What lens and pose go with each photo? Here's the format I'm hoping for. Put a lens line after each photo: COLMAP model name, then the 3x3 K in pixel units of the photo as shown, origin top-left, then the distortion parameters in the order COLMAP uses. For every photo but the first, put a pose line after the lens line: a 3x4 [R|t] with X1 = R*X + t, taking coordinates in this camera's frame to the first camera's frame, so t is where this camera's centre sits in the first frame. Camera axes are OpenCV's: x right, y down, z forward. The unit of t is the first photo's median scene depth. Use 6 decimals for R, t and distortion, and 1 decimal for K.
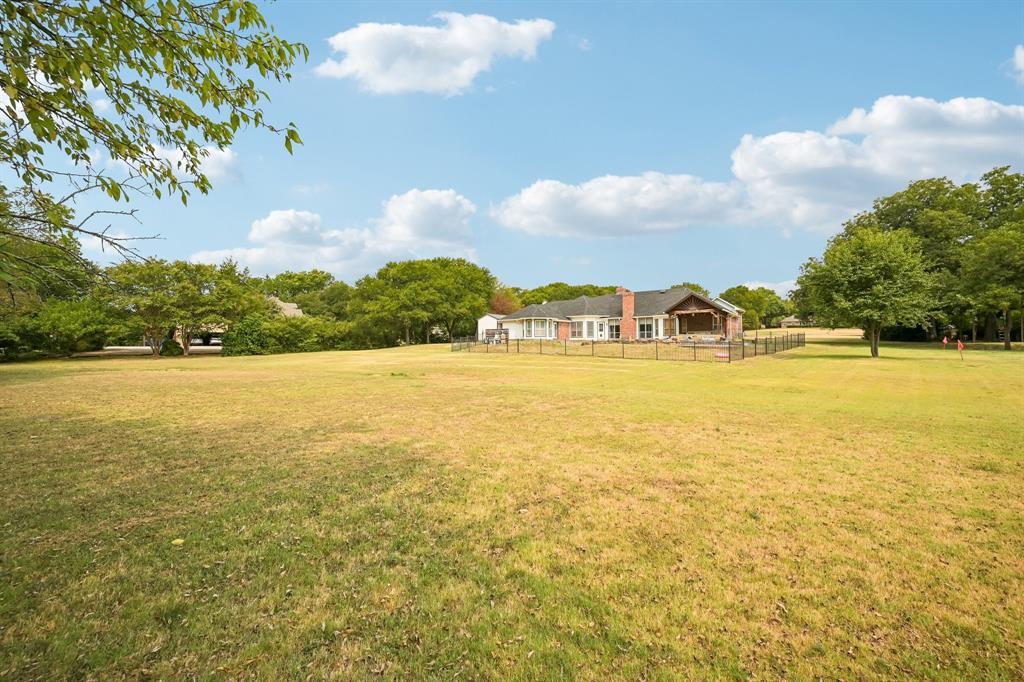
lens RADIAL K [[407.2, 0, 508.2], [0, 407.2, 342.4], [0, 0, 1]] dist [0.000747, -0.000047]
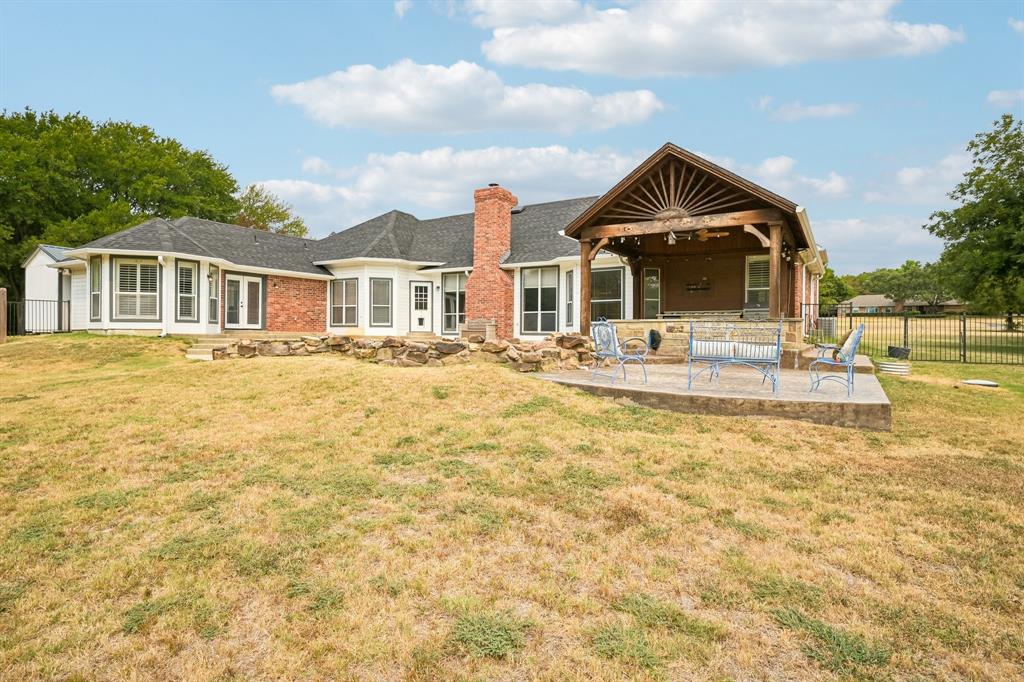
lens RADIAL K [[572.5, 0, 514.3], [0, 572.5, 338.8], [0, 0, 1]] dist [0.002441, -0.000038]
pose [[0.994874, 0.013210, 0.100255, 0.268704], [-0.014259, 0.999851, 0.009753, -0.009302], [-0.100111, -0.011132, 0.994914, 0.550030]]
